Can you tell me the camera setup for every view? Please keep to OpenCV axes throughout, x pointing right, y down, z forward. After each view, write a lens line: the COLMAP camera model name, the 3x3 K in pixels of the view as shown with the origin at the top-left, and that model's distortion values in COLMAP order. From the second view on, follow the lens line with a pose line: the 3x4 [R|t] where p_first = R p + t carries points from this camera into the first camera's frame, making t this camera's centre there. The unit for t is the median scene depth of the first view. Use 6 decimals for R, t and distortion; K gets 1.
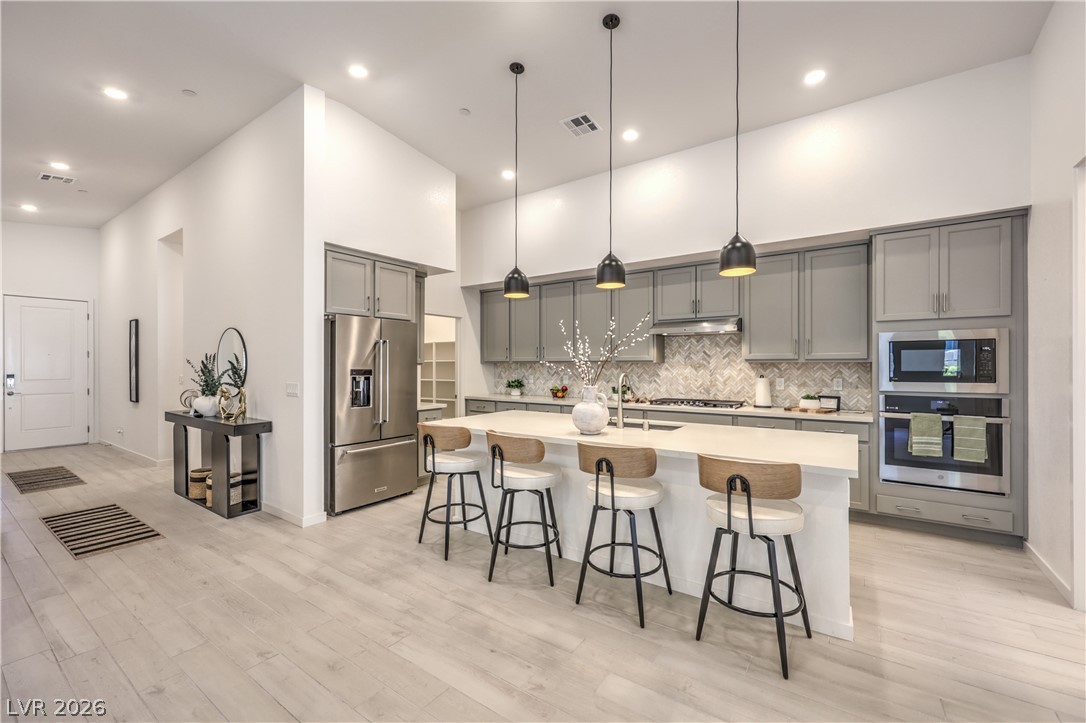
lens RADIAL K [[444.2, 0, 554.8], [0, 444.2, 358.9], [0, 0, 1]] dist [0.000438, 0.000063]
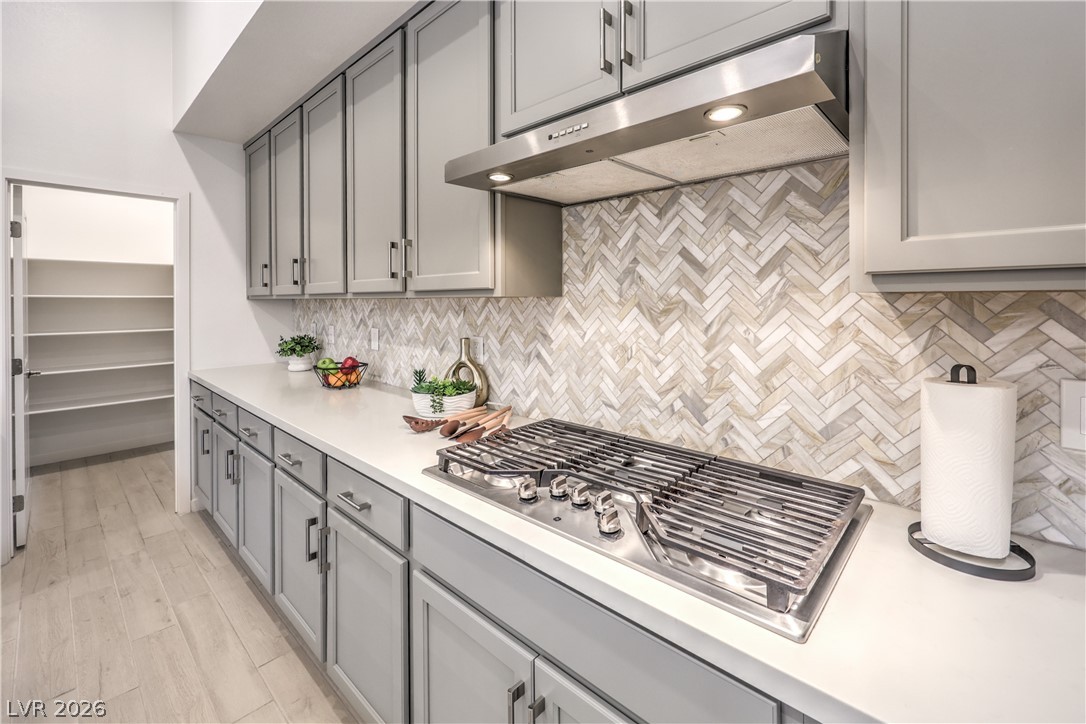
lens RADIAL K [[470.9, 0, 546.3], [0, 470.9, 299.6], [0, 0, 1]] dist [0.000403, 0.000022]
pose [[0.987940, -0.001645, -0.154826, 0.325252], [0.003212, 0.999946, 0.009876, 0.008718], [0.154802, -0.010255, 0.987892, 0.781803]]
